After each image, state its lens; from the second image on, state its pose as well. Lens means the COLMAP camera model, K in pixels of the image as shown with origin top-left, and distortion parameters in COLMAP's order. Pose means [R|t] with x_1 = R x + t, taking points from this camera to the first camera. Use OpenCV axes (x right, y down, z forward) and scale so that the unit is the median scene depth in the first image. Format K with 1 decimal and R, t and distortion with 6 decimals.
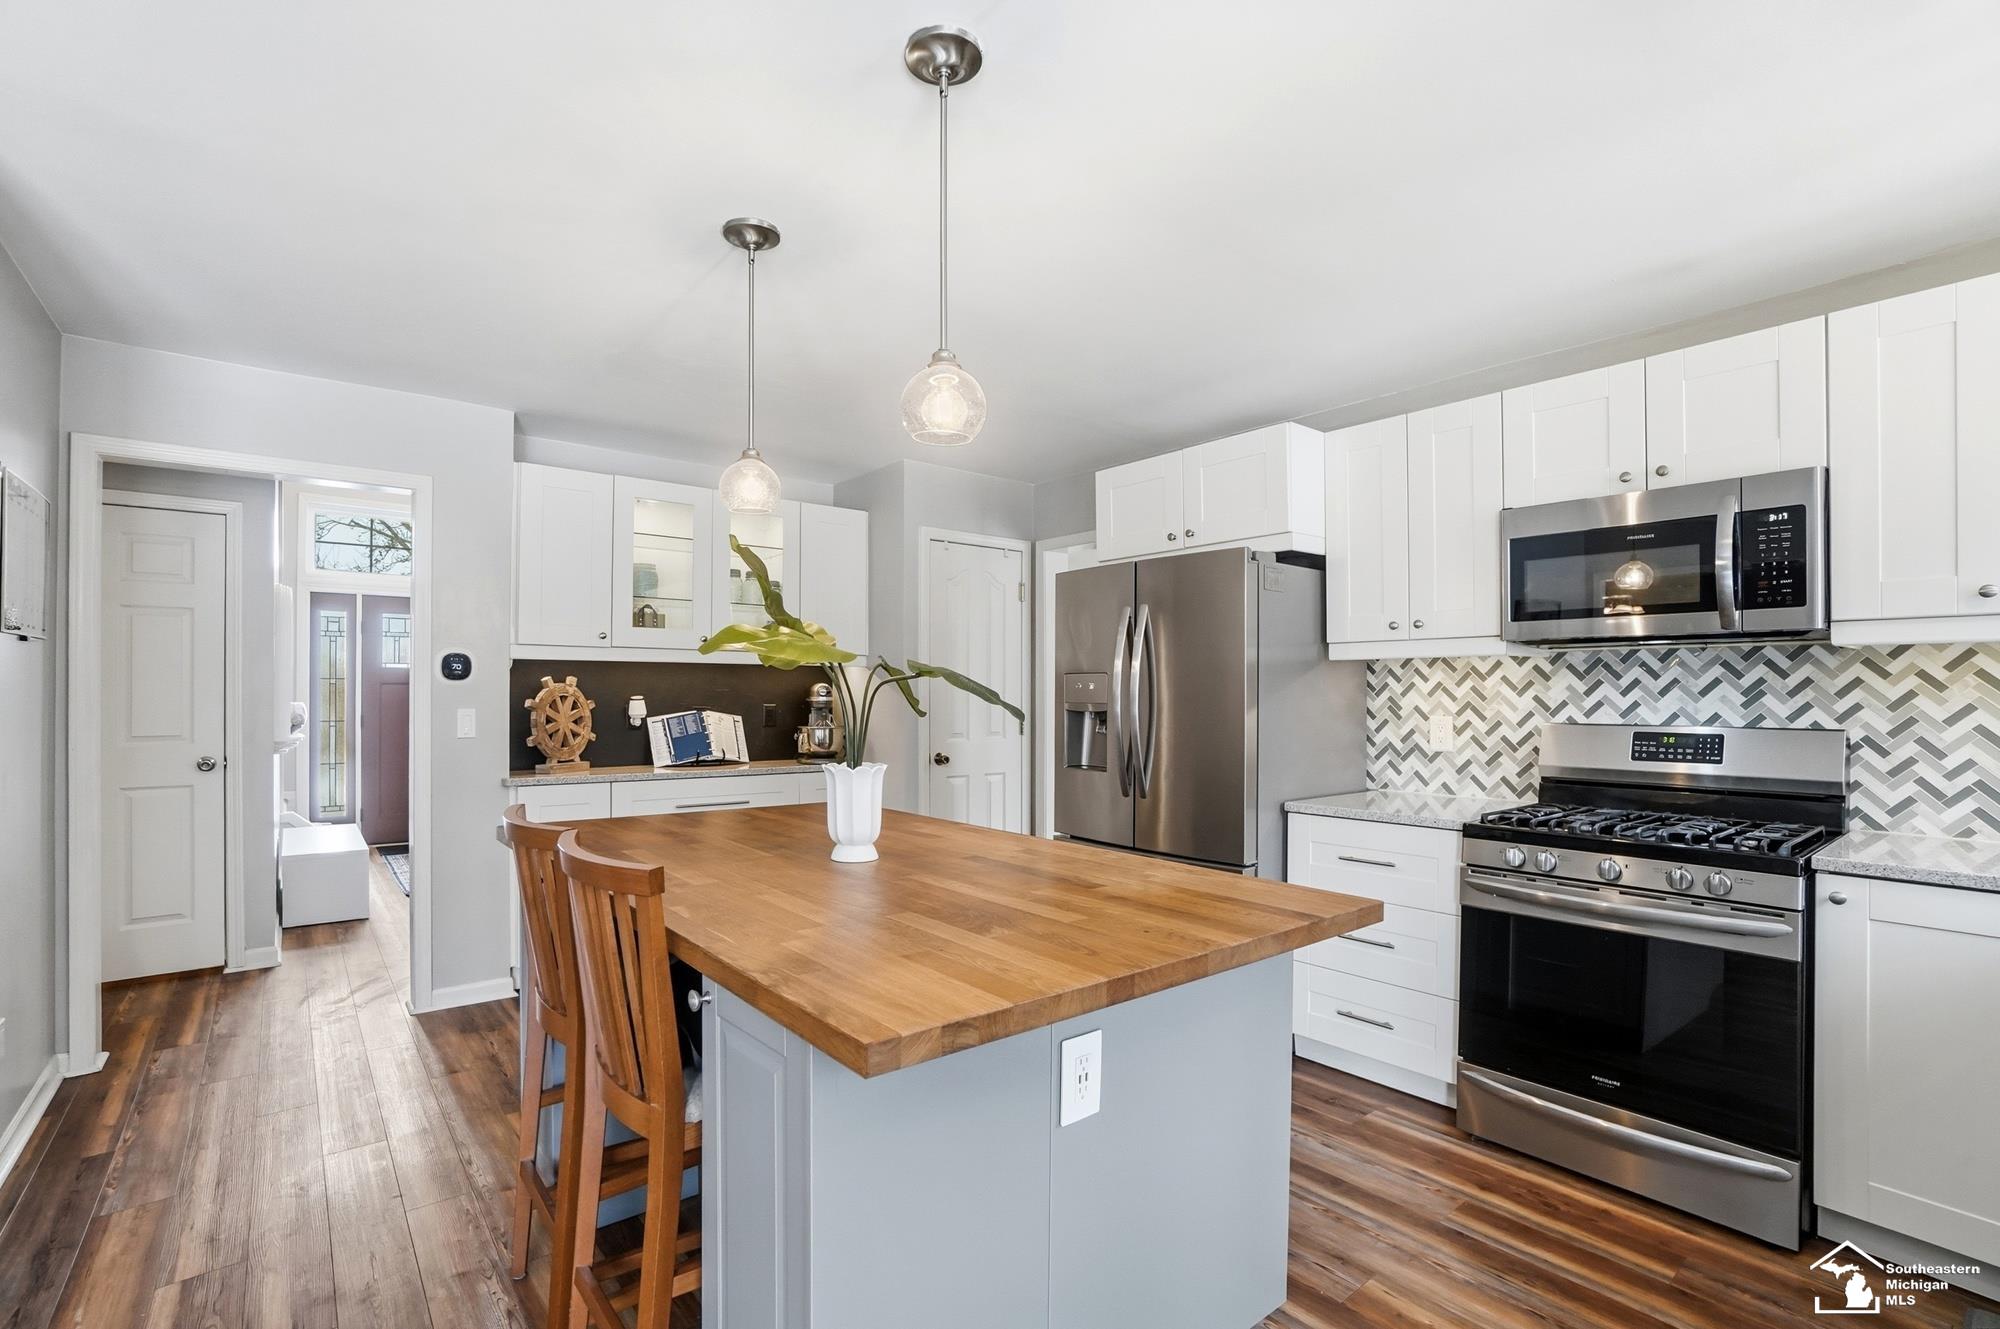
lens RADIAL K [[902.6, 0, 995.9], [0, 902.6, 690.9], [0, 0, 1]] dist [-0.066935, 0.027054]
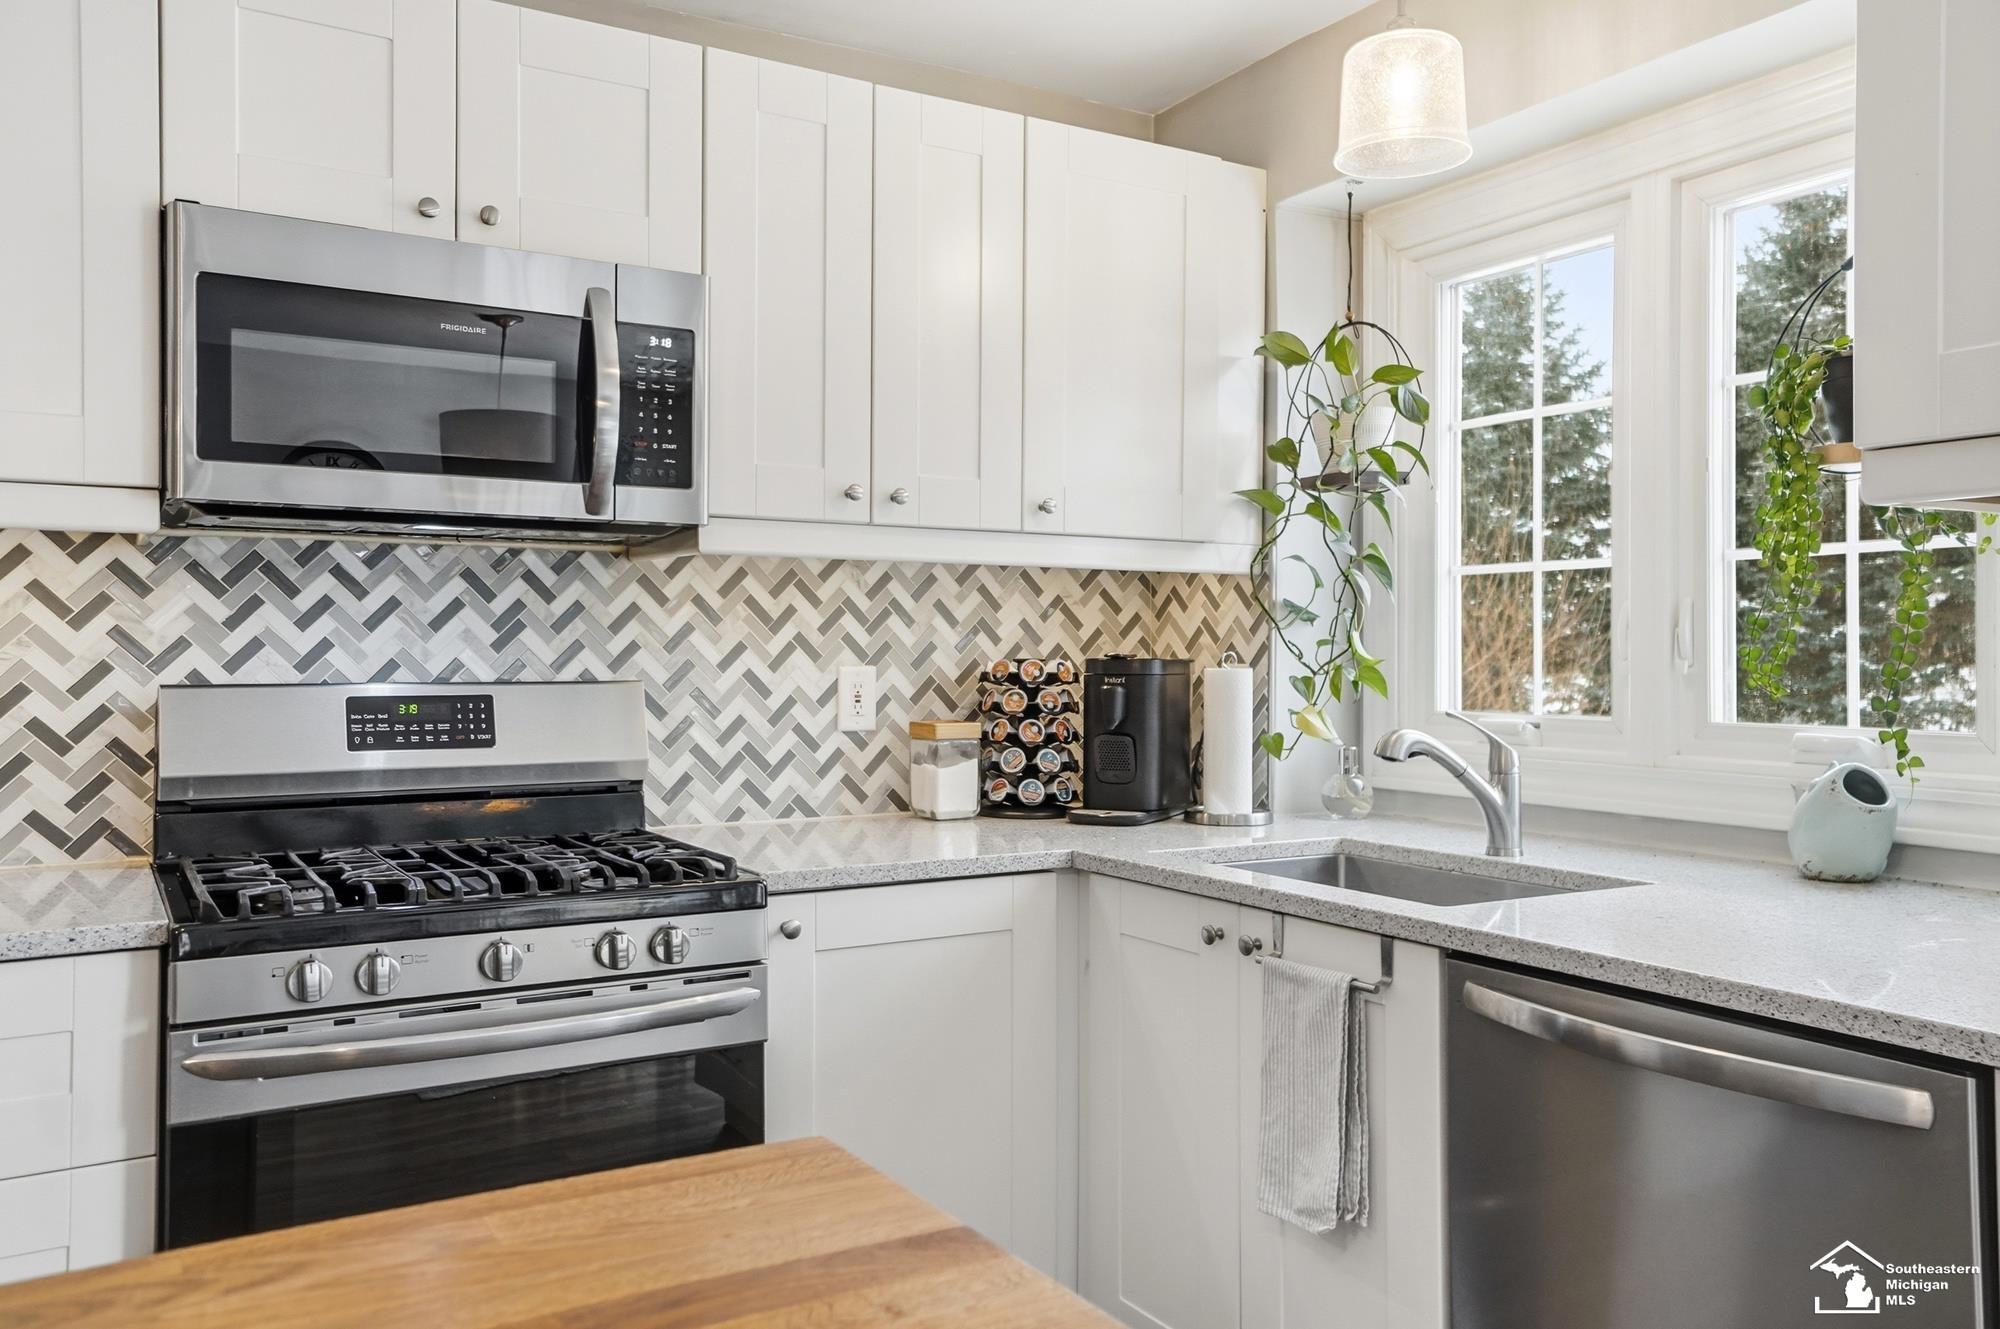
lens RADIAL K [[1526.4, 0, 984.6], [0, 1526.4, 637.6], [0, 0, 1]] dist [0.030038, 0.006269]
pose [[0.147509, 0.005295, 0.989046, -0.125674], [-0.006084, 0.999972, -0.004446, 0.013081], [-0.989042, -0.005362, 0.147537, 0.489926]]
